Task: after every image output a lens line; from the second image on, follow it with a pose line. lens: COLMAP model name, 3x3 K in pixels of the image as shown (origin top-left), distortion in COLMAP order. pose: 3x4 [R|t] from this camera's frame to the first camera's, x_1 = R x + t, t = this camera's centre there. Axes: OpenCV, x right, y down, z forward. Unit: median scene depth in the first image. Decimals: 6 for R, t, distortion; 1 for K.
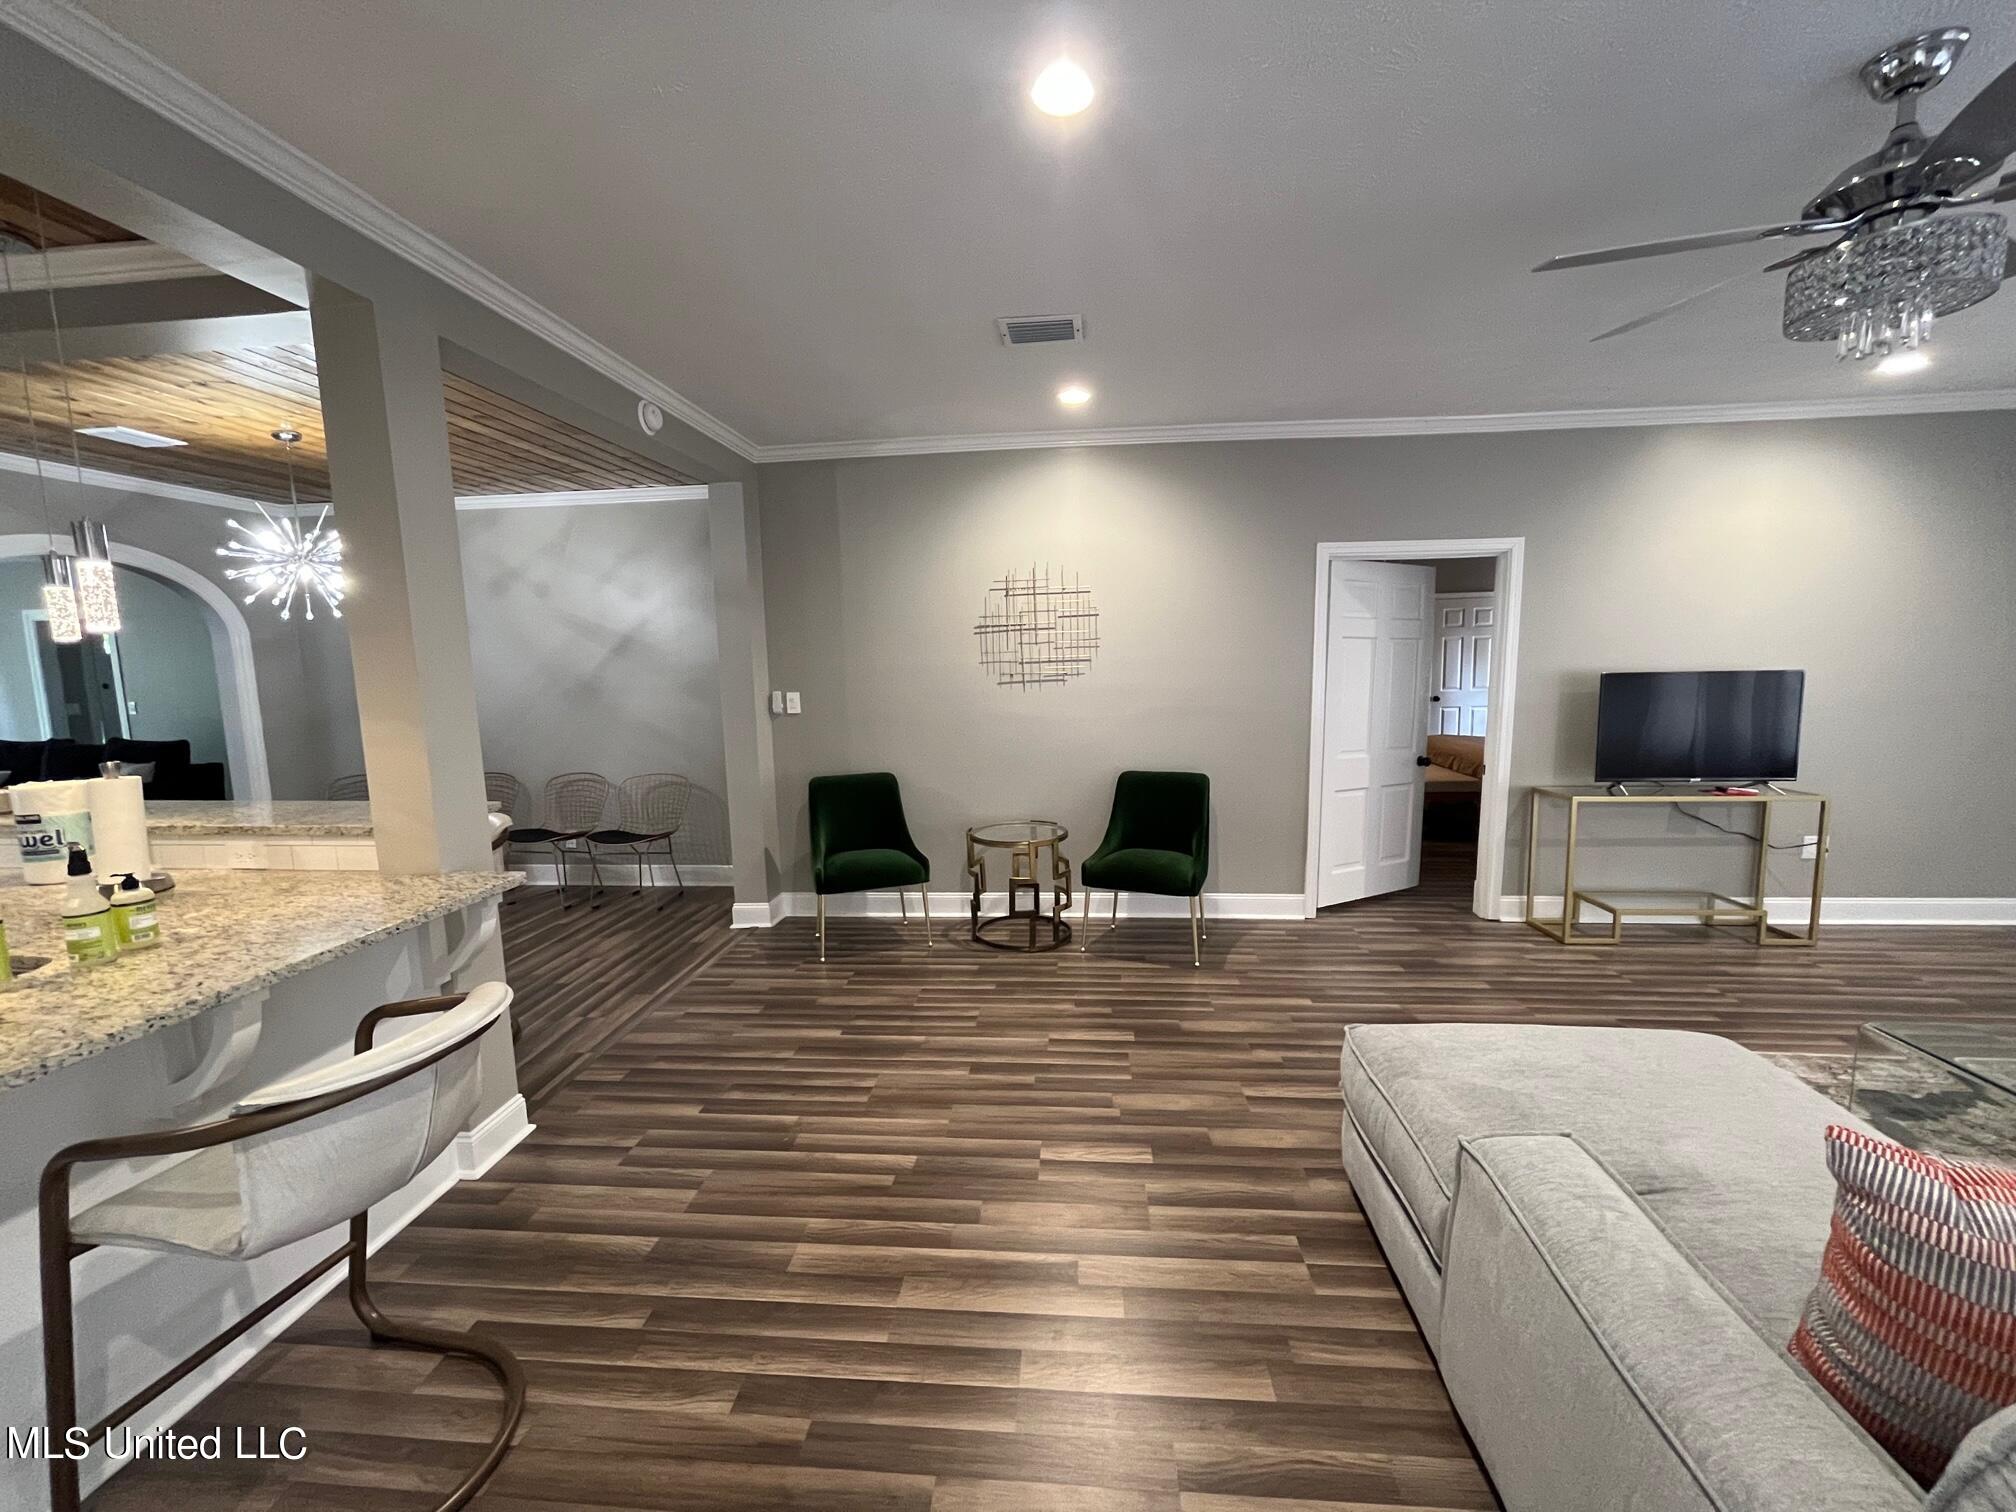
lens RADIAL K [[812.7, 0, 1008.0], [0, 812.7, 756.0], [0, 0, 1]] dist [0.000135, 0.000280]
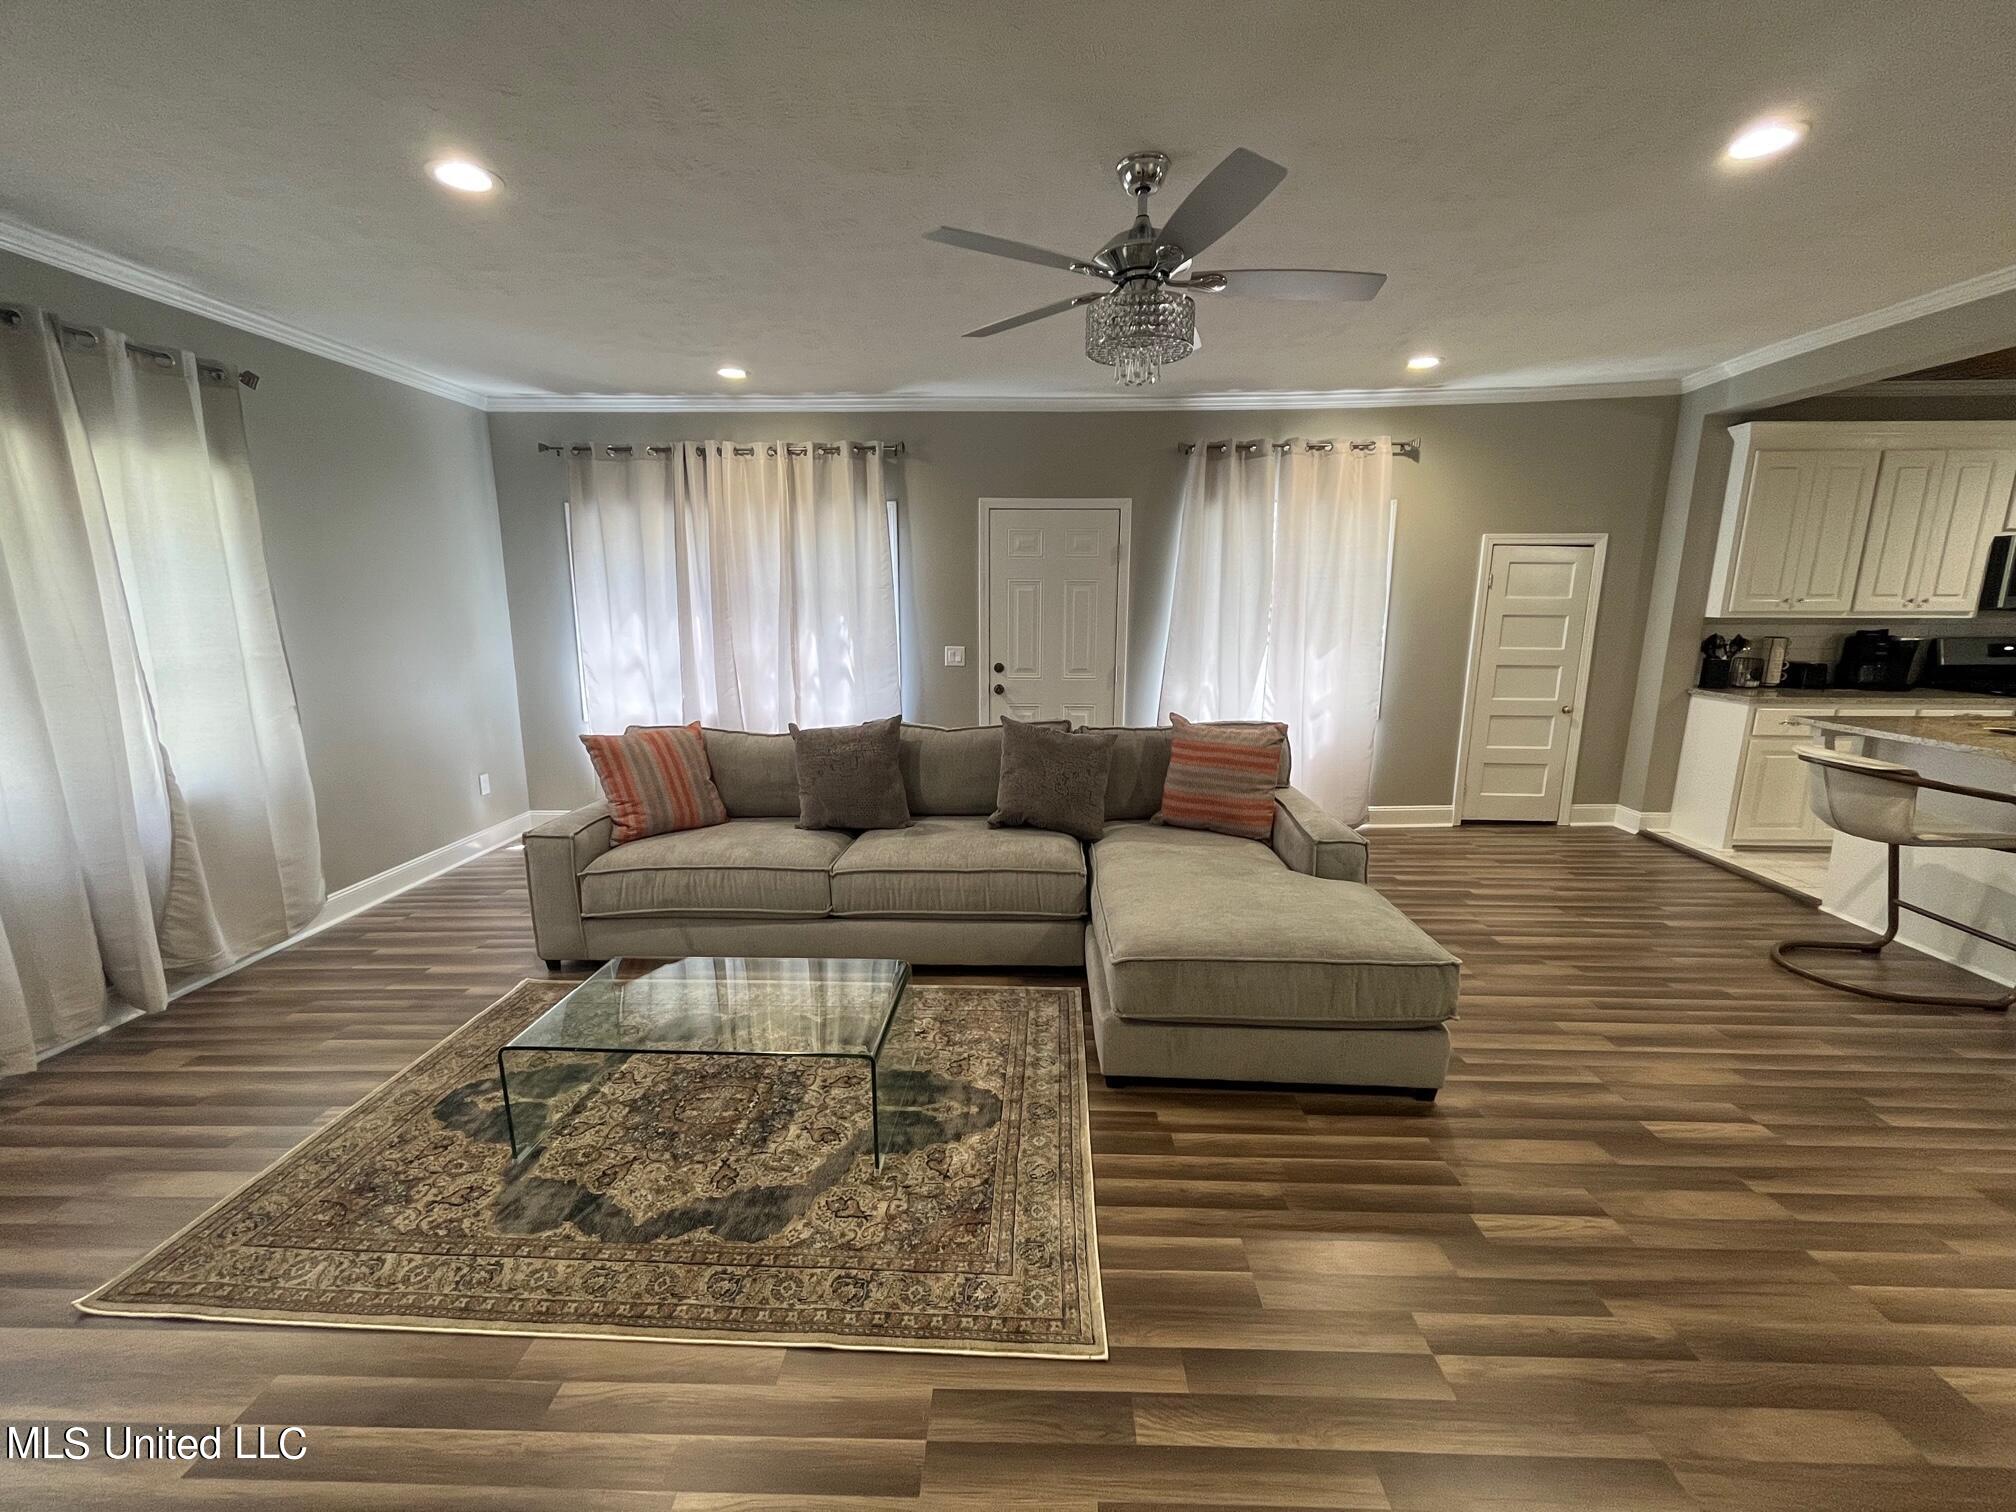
lens RADIAL K [[812.7, 0, 1008.0], [0, 812.7, 756.0], [0, 0, 1]] dist [0.000135, 0.000280]
pose [[-0.997890, 0.035998, -0.054043, 0.946778], [0.017211, 0.949129, 0.314417, -0.225760], [0.062612, 0.312823, -0.947746, 1.702161]]
